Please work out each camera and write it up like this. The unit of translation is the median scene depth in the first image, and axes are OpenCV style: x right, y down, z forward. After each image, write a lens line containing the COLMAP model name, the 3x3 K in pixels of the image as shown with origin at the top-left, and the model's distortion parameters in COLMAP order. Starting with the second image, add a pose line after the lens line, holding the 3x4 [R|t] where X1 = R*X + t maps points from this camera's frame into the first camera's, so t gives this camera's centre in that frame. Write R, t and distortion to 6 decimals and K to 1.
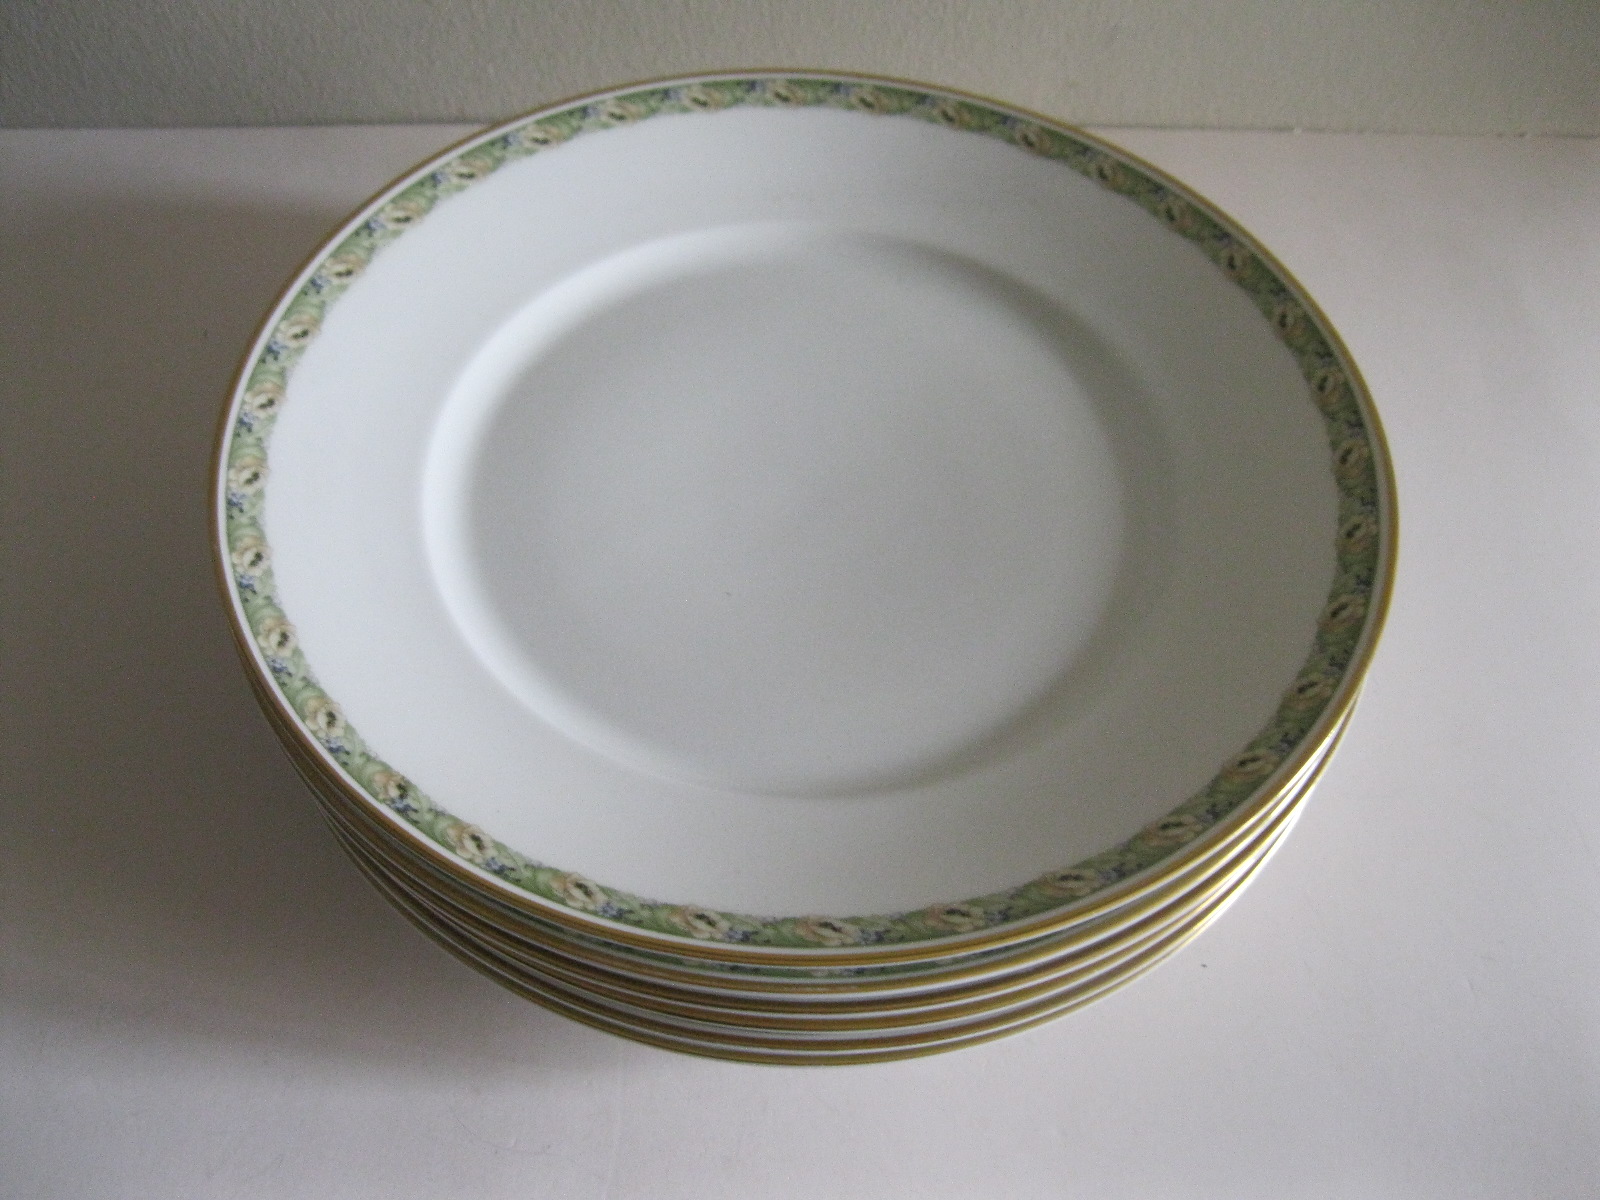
lens RADIAL K [[1640.7, 0, 797.6], [0, 1640.7, 604.5], [0, 0, 1]] dist [-0.105249, 0.000000]
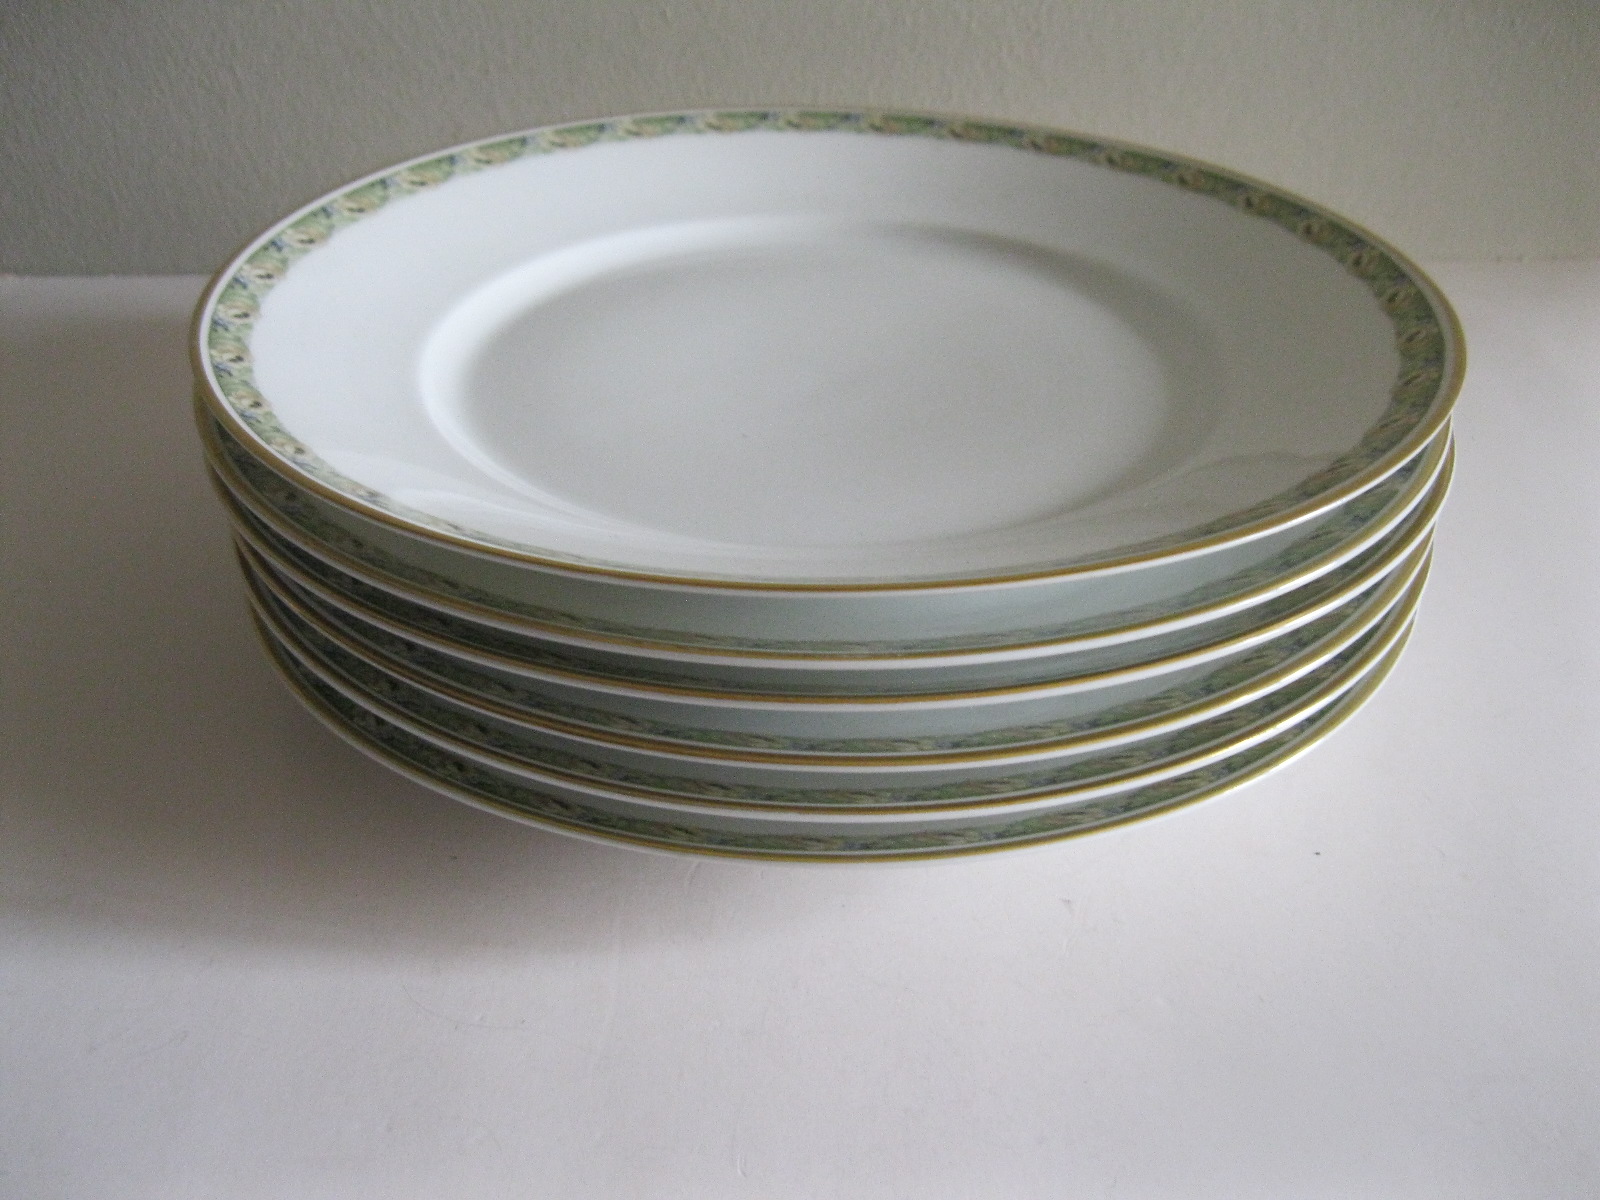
lens RADIAL K [[1640.7, 0, 800.8], [0, 1640.7, 600.8], [0, 0, 1]] dist [-0.105249, 0.000000]
pose [[0.999722, -0.023061, -0.004851, -0.007936], [0.019807, 0.933815, -0.357207, 0.369487], [0.012768, 0.357011, 0.934013, 0.159371]]
